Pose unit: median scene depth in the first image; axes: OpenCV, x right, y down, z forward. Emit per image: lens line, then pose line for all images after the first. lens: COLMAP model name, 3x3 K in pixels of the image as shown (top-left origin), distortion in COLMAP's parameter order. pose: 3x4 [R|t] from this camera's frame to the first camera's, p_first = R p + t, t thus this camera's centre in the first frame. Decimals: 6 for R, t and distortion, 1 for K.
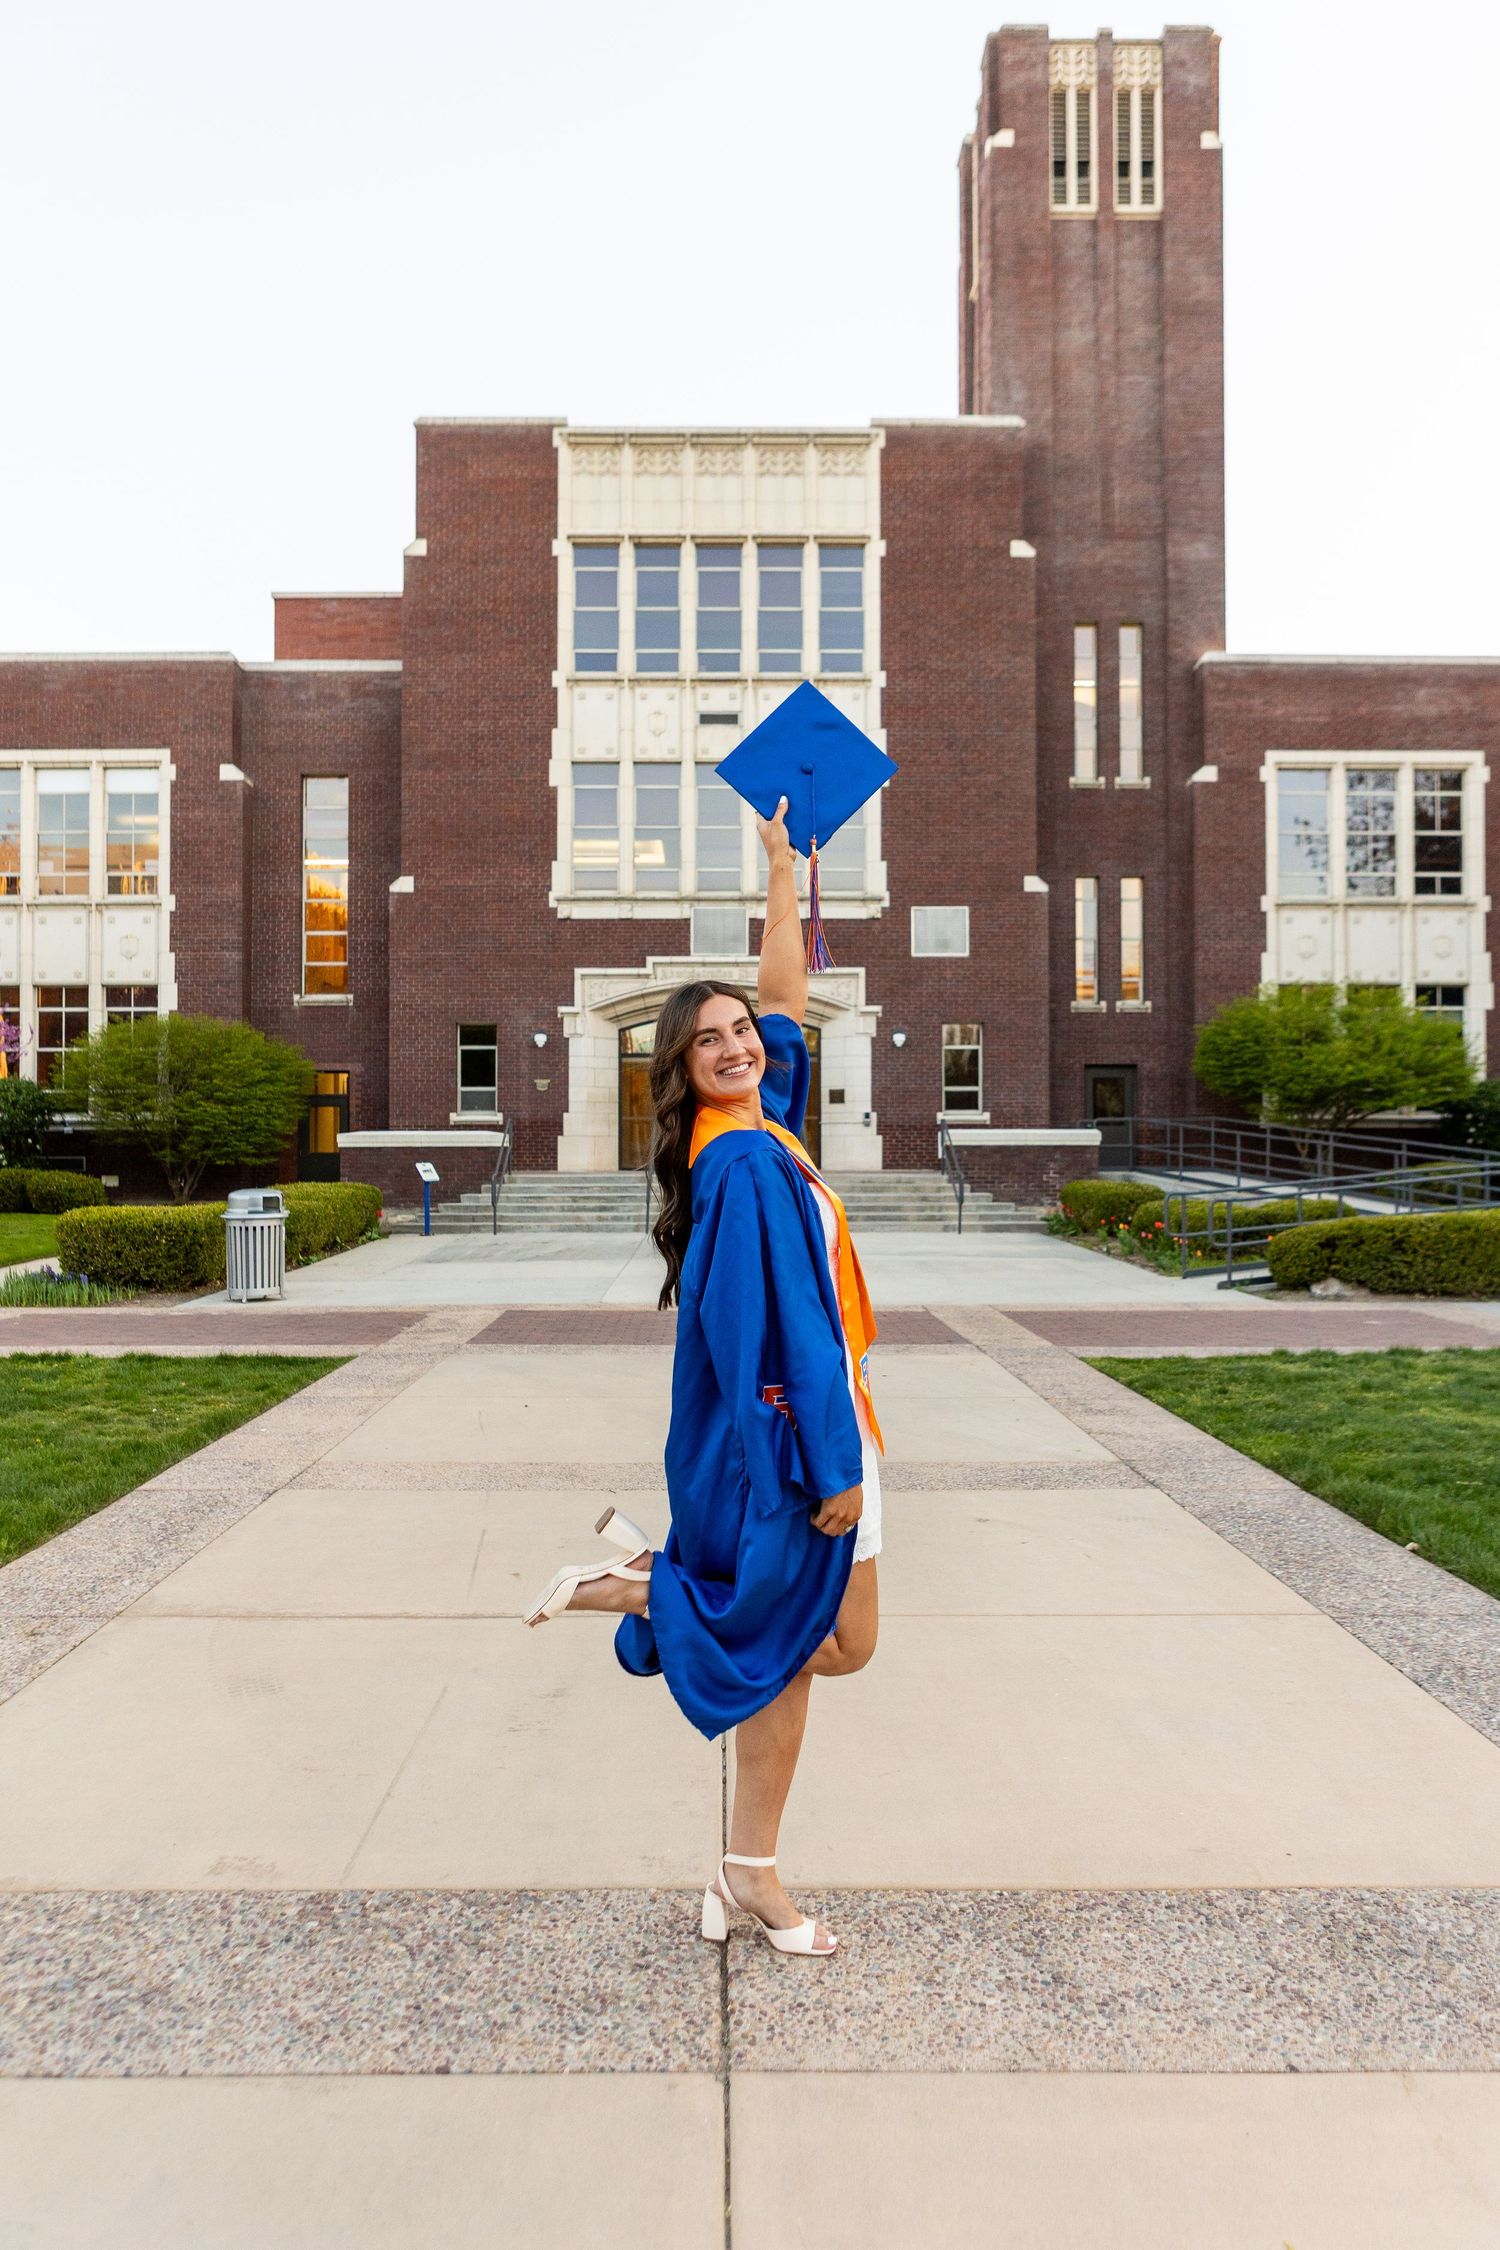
lens RADIAL K [[2426.6, 0, 750.0], [0, 2426.6, 1125.0], [0, 0, 1]] dist [-0.072329, -0.005040]
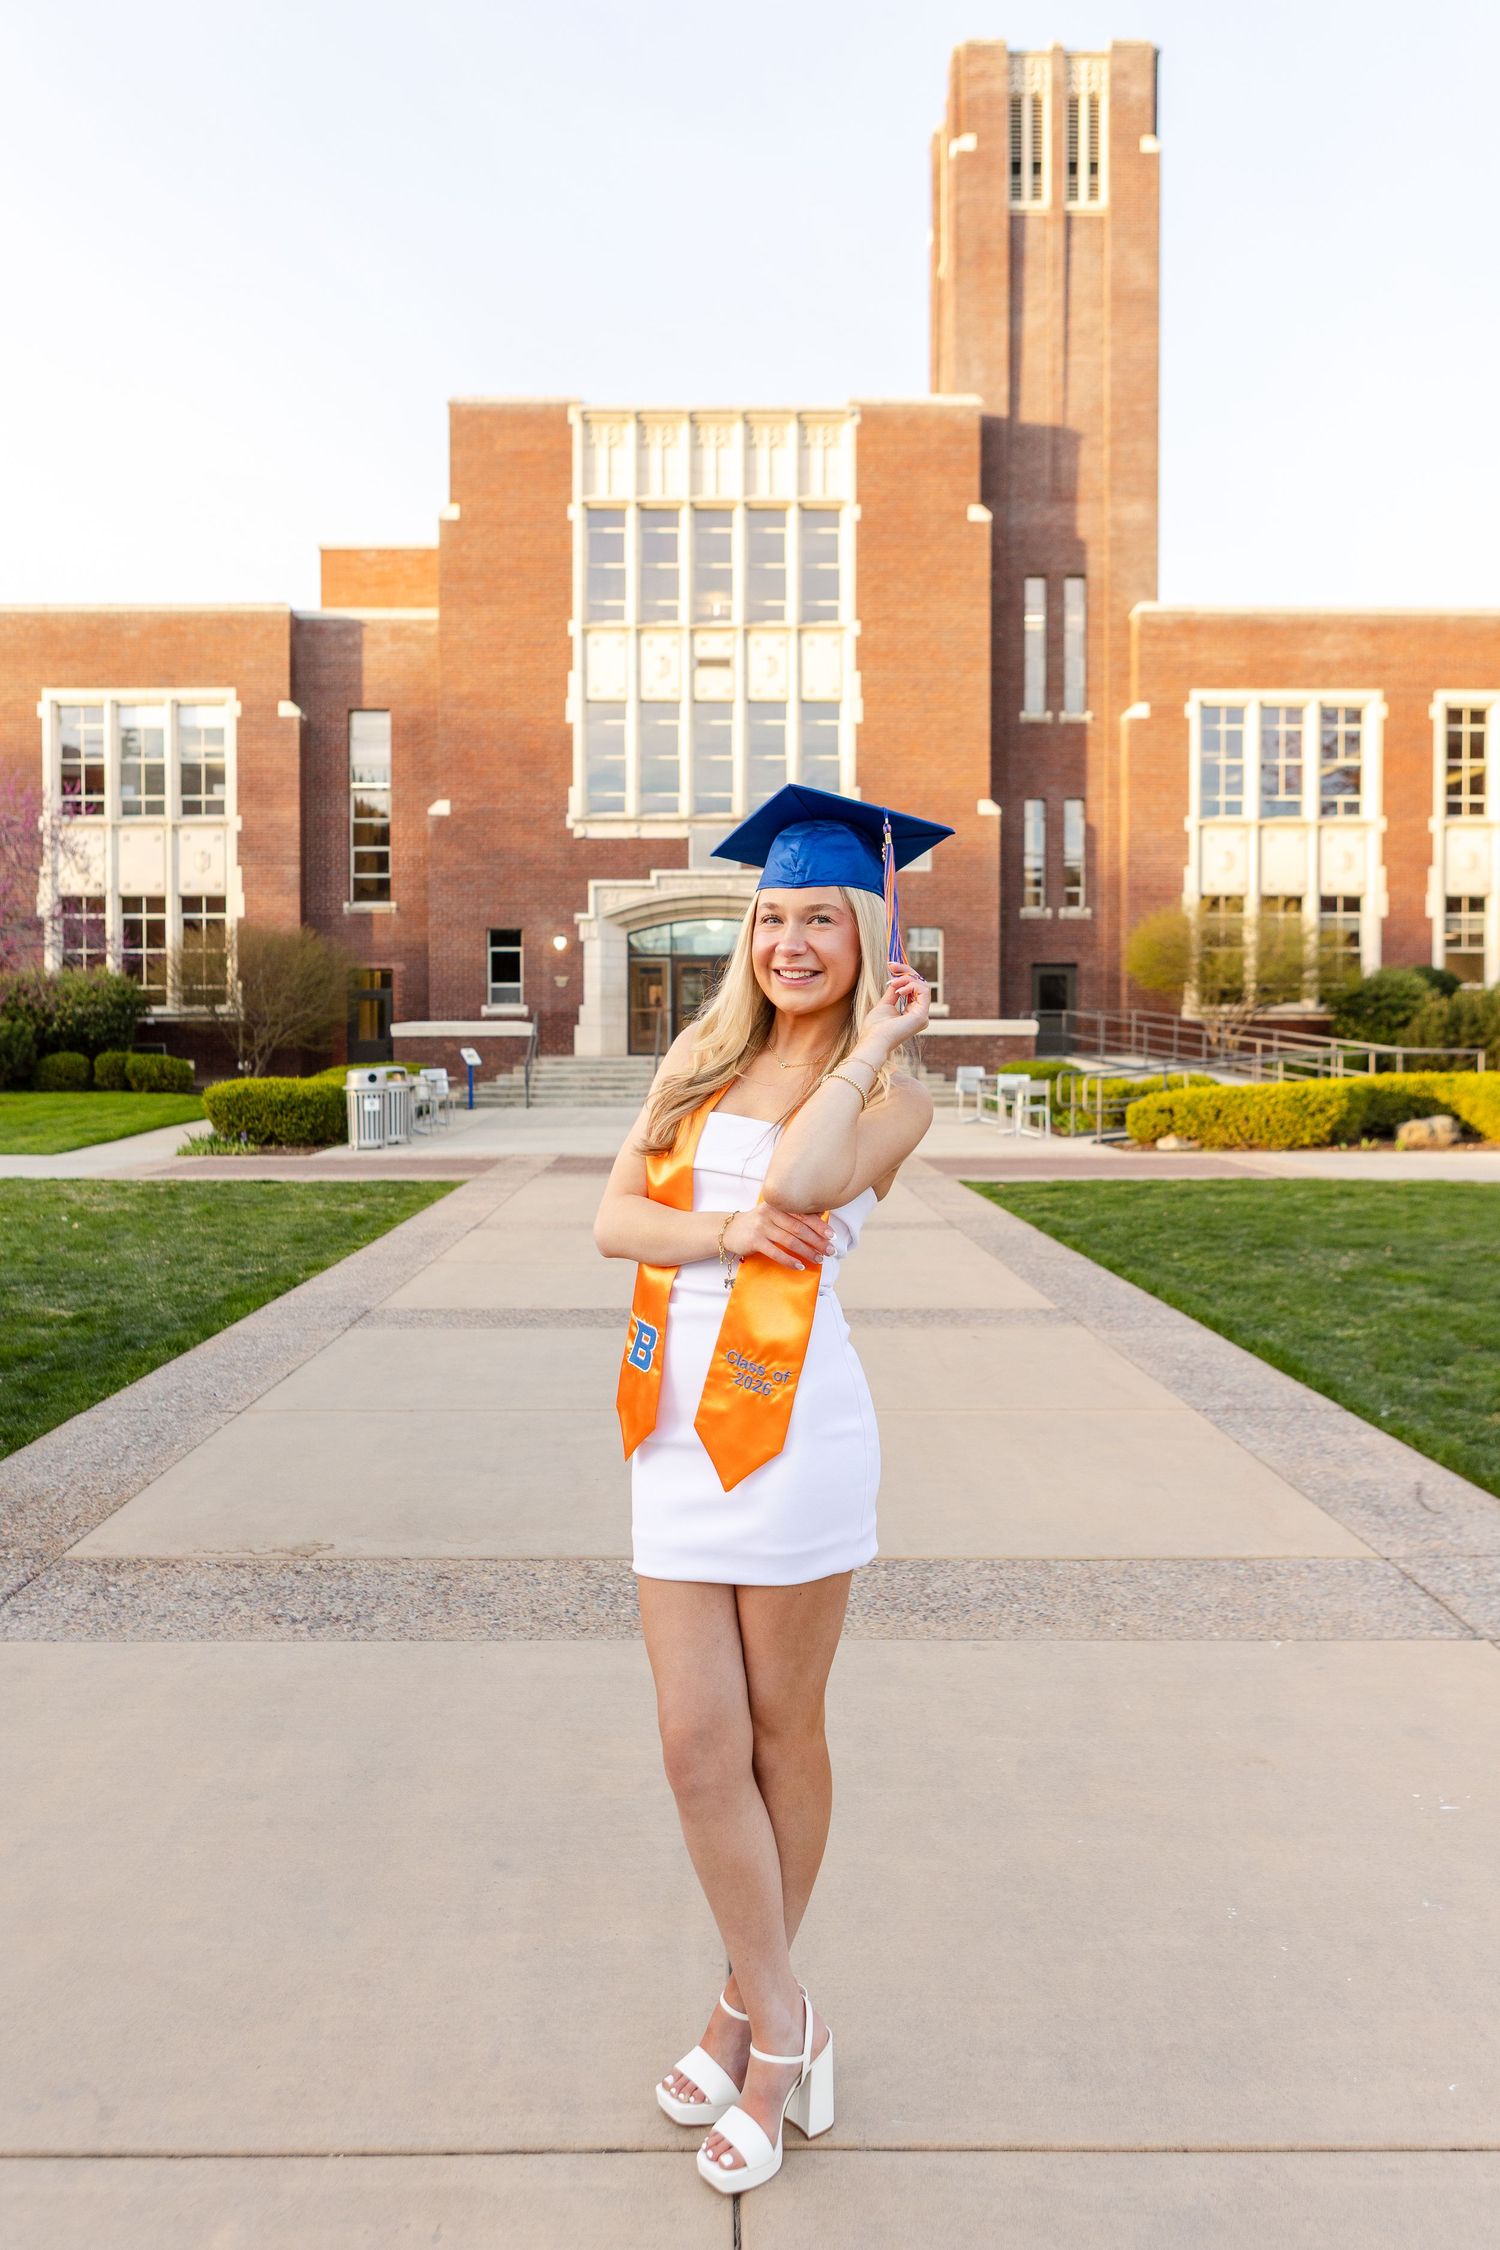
lens RADIAL K [[2426.6, 0, 750.0], [0, 2426.6, 1125.0], [0, 0, 1]] dist [-0.072329, -0.005040]
pose [[0.999995, 0.000170, 0.003001, 0.000790], [-0.000310, 0.998909, 0.046707, -0.002297], [-0.002990, -0.046708, 0.998904, -0.156025]]
